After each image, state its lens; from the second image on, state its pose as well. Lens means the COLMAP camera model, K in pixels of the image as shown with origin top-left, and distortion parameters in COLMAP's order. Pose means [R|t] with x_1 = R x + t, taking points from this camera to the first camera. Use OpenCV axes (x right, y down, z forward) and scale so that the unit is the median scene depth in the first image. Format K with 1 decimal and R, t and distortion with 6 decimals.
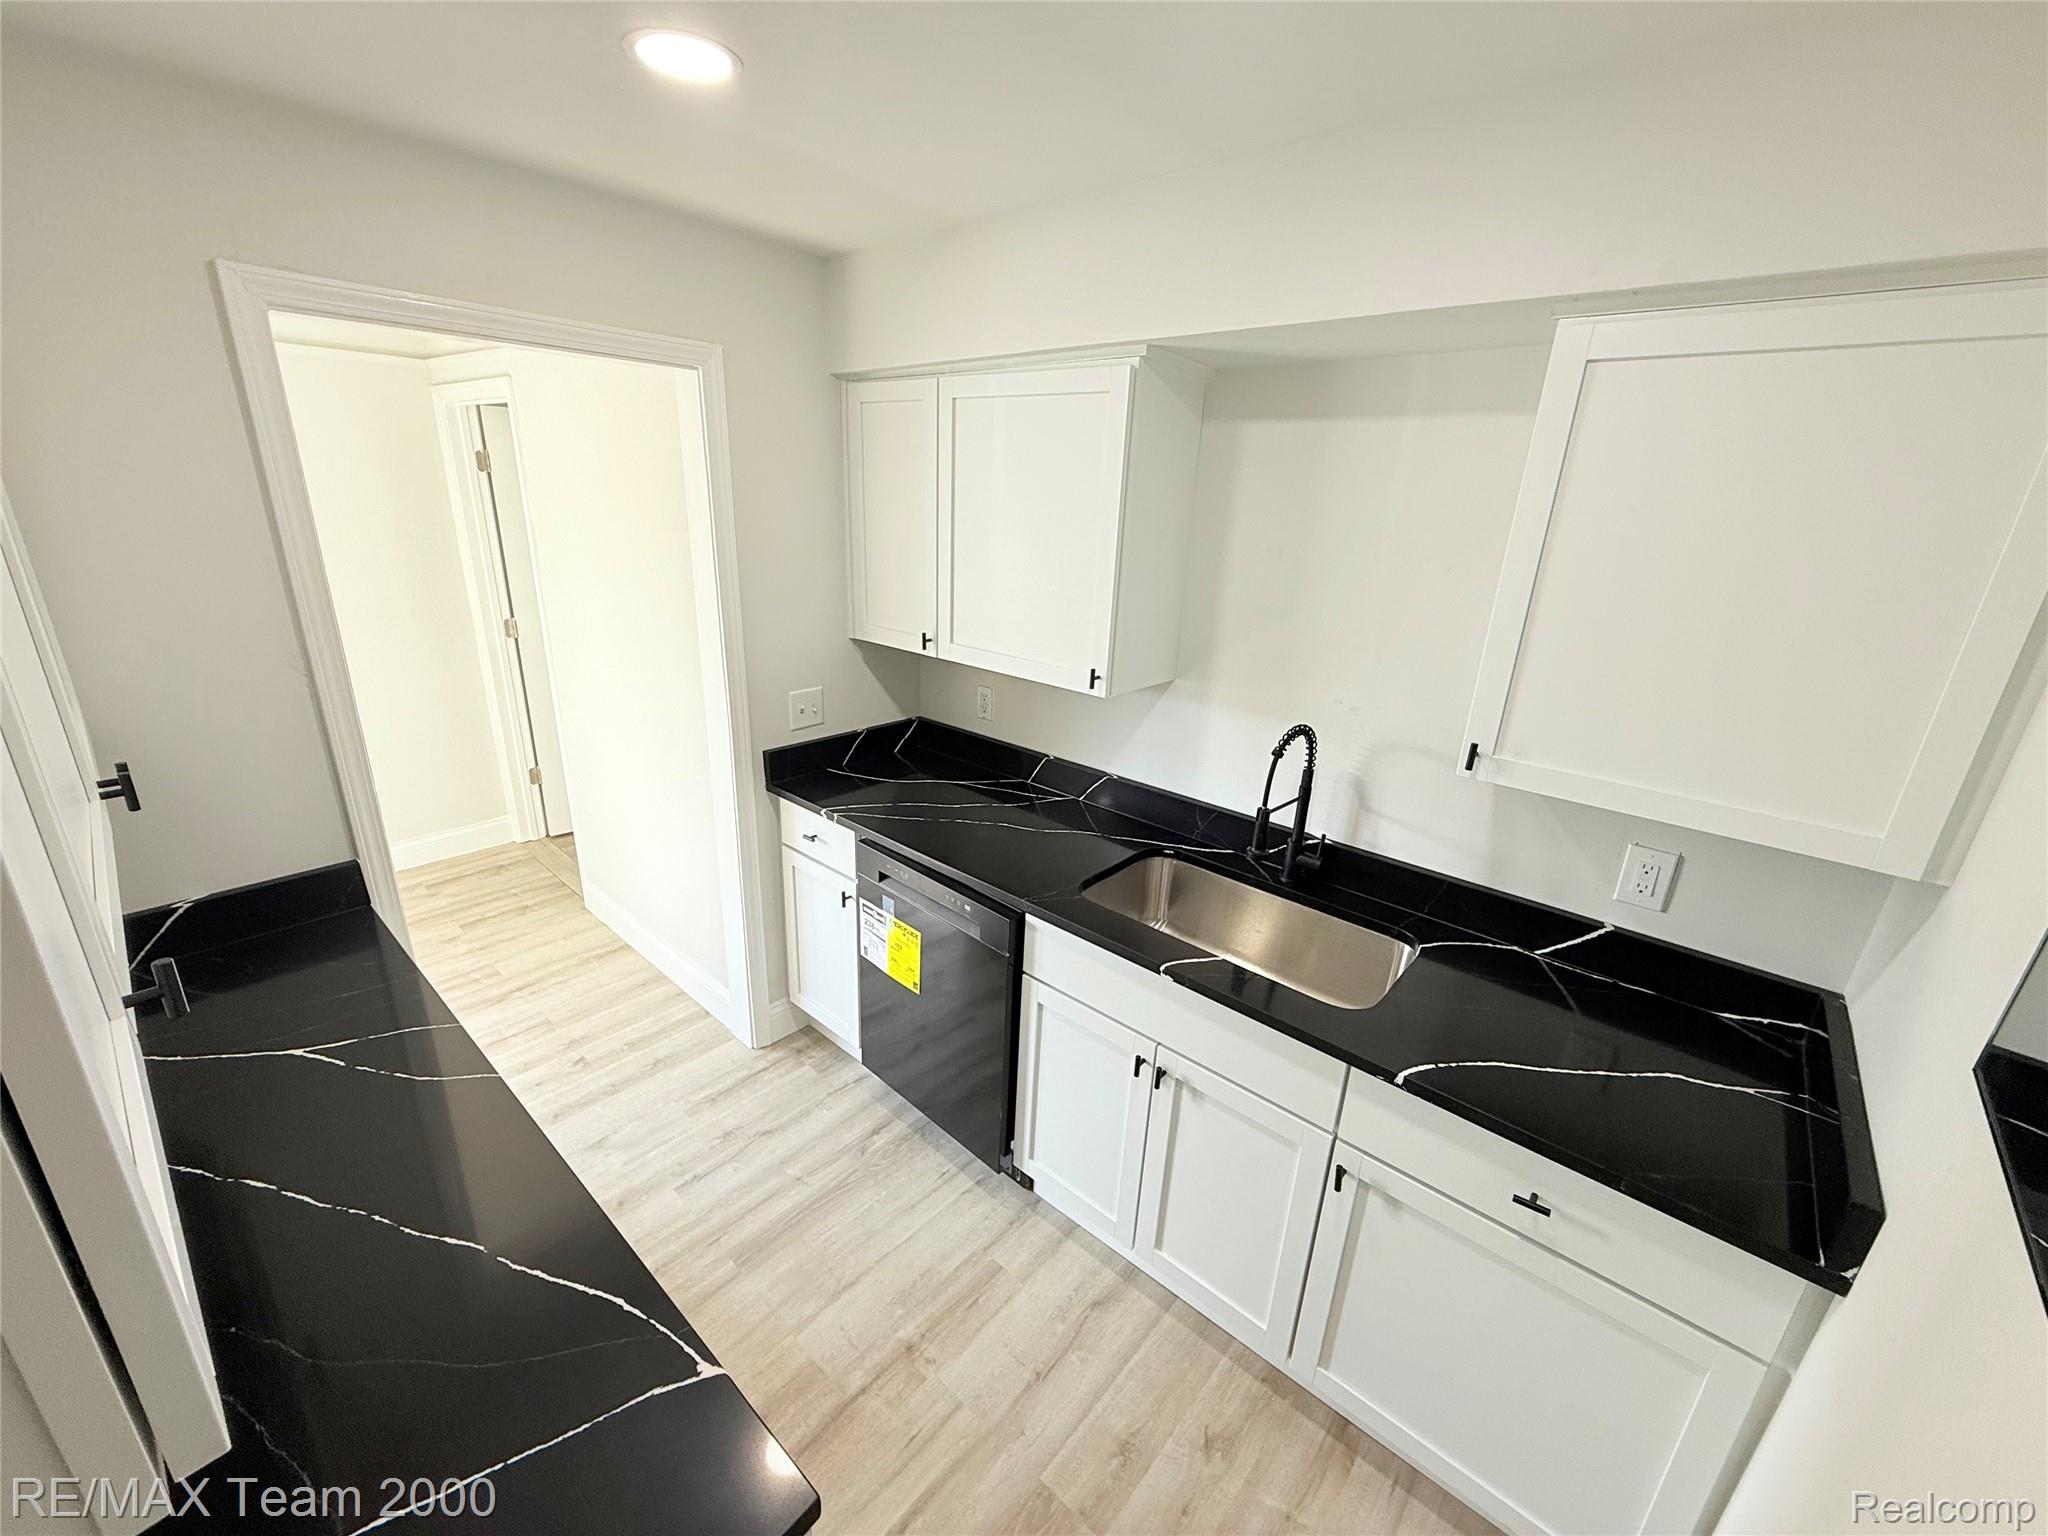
lens RADIAL K [[816.6, 0, 1021.8], [0, 816.6, 761.9], [0, 0, 1]] dist [0.001997, 0.000111]
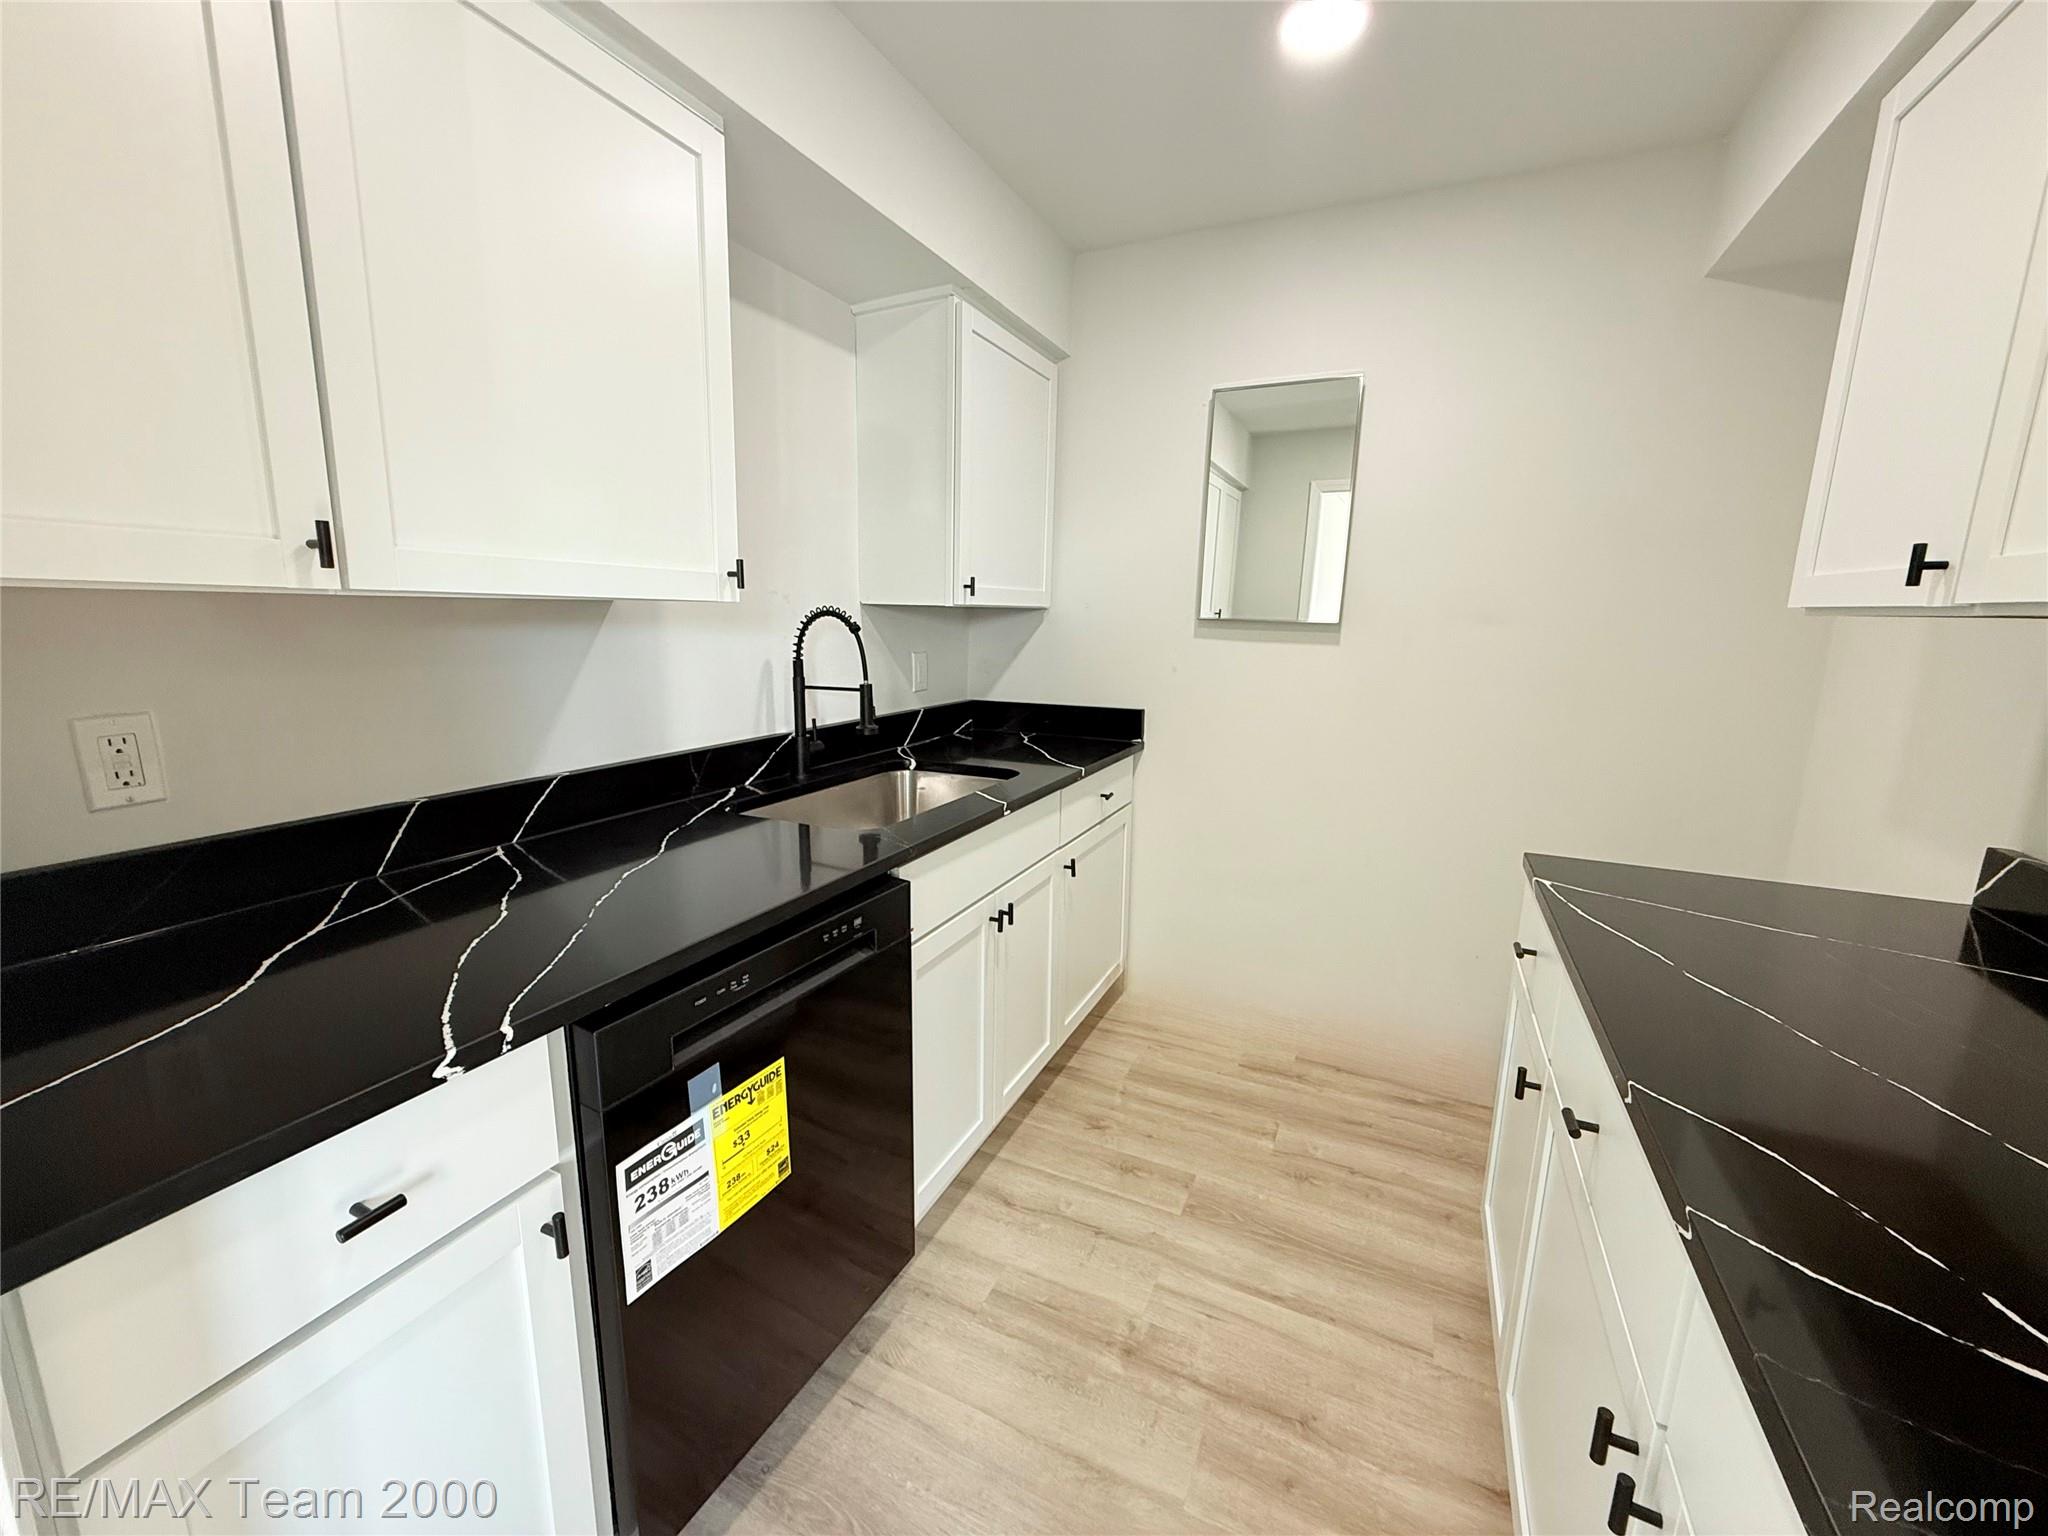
lens RADIAL K [[816.6, 0, 1021.8], [0, 816.6, 761.9], [0, 0, 1]] dist [0.001997, 0.000111]
pose [[-0.272334, -0.221582, 0.936341, -0.755676], [0.277433, 0.913712, 0.296919, -0.104849], [-0.921339, 0.340633, -0.187361, 1.058312]]
